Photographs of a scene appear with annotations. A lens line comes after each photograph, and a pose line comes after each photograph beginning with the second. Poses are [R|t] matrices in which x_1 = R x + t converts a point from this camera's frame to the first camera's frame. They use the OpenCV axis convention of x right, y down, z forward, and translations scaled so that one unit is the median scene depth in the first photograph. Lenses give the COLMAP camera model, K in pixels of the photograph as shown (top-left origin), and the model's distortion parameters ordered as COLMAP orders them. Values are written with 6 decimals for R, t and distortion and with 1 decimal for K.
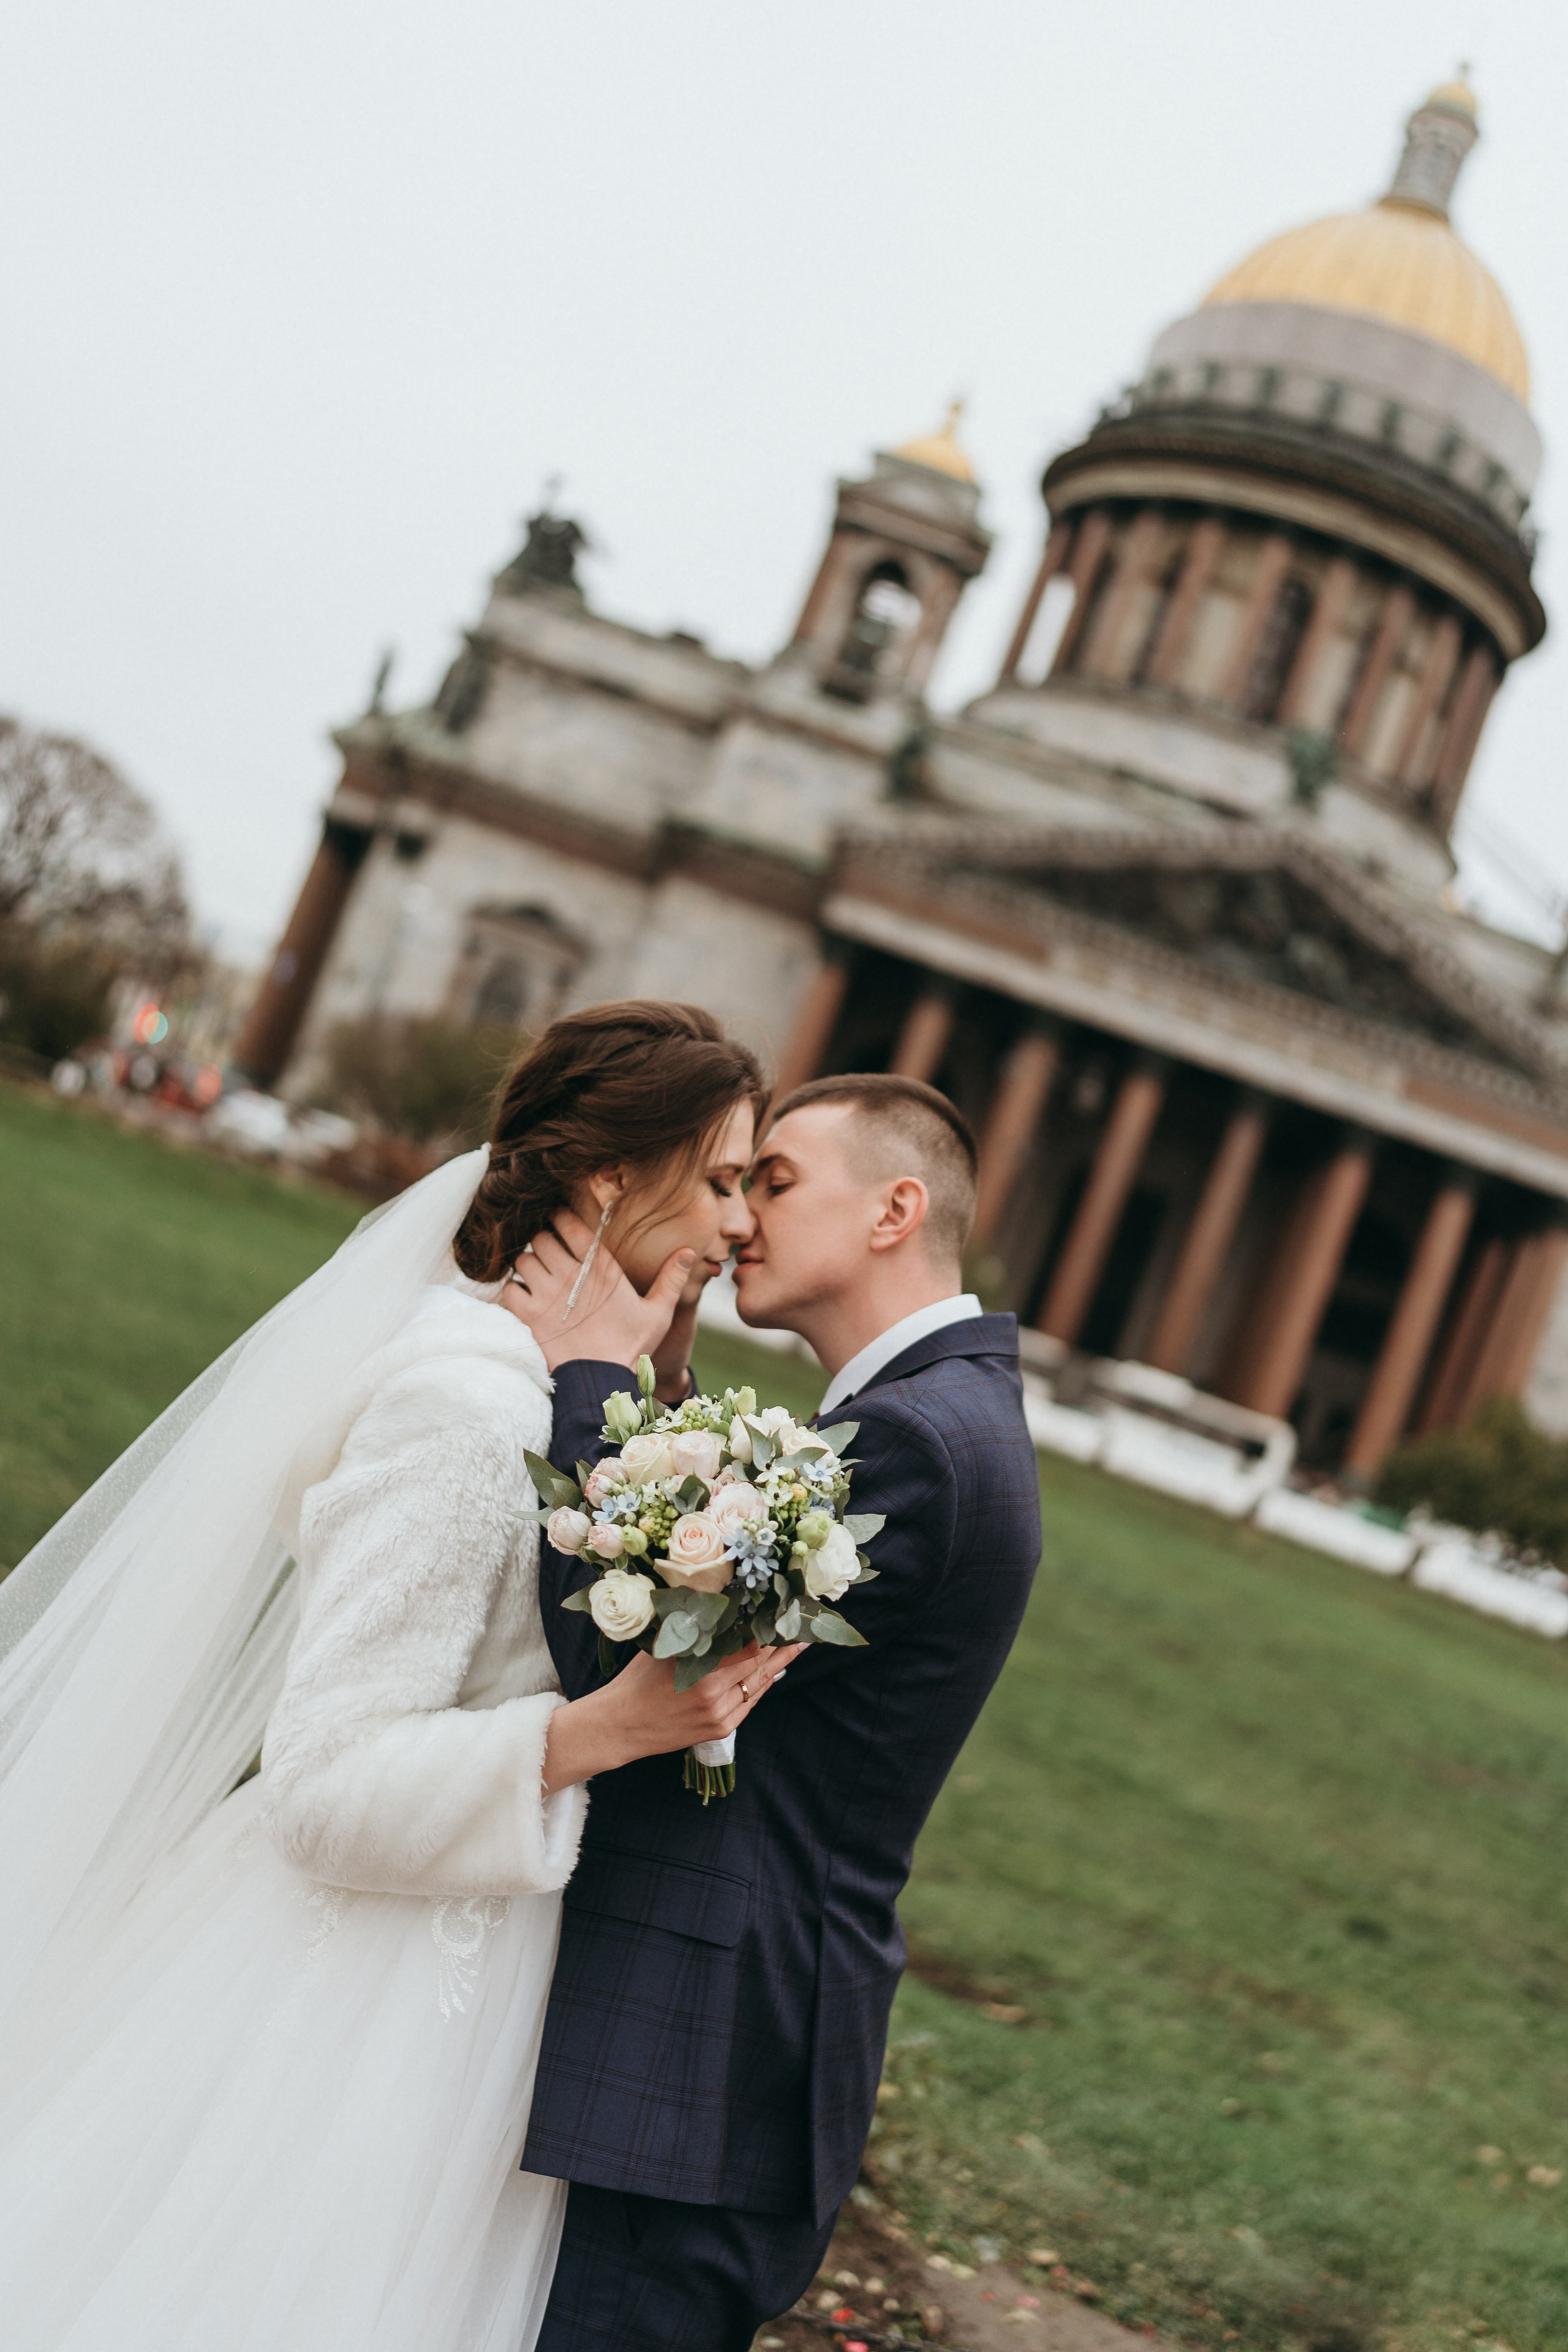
lens RADIAL K [[2320.8, 0, 784.0], [0, 2320.8, 1176.0], [0, 0, 1]] dist [-0.113515, 0.184111]
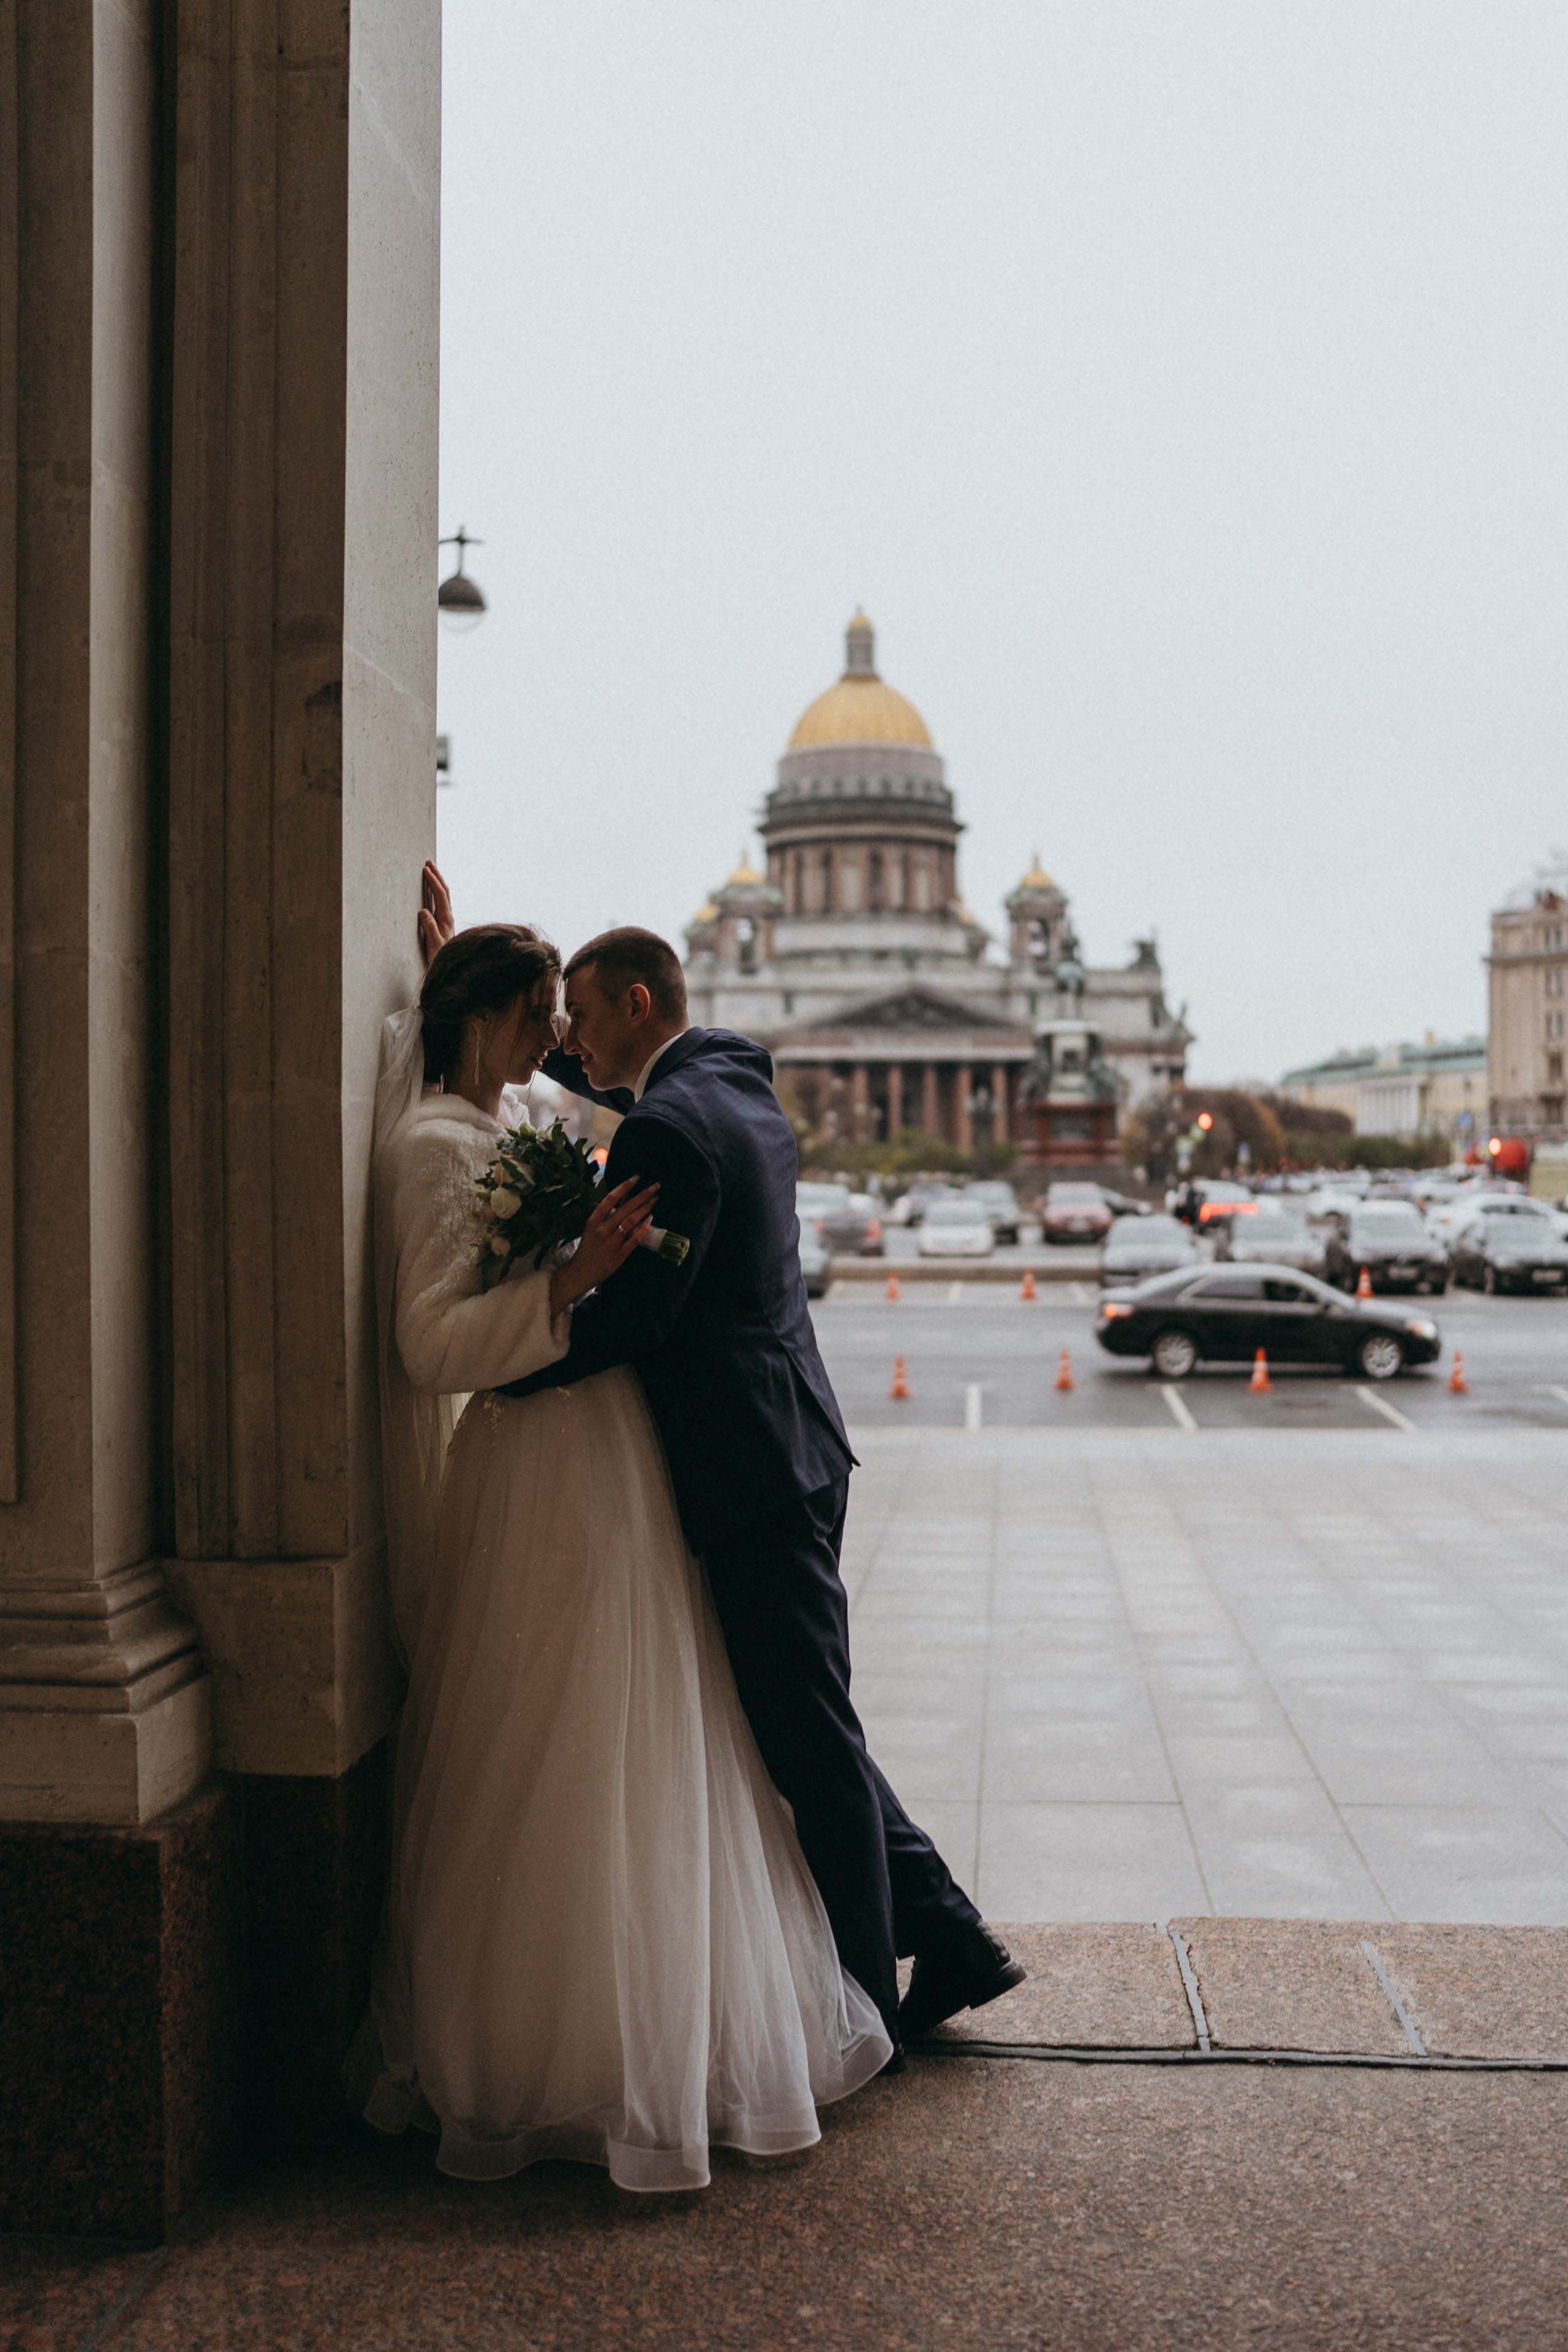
lens RADIAL K [[2383.8, 0, 823.9], [0, 2383.8, 1179.7], [0, 0, 1]] dist [-0.124148, 0.126261]
pose [[0.926732, -0.349622, 0.137598, -0.336238], [0.338618, 0.935875, 0.097343, -0.194890], [-0.162808, -0.043618, 0.985693, -1.705889]]
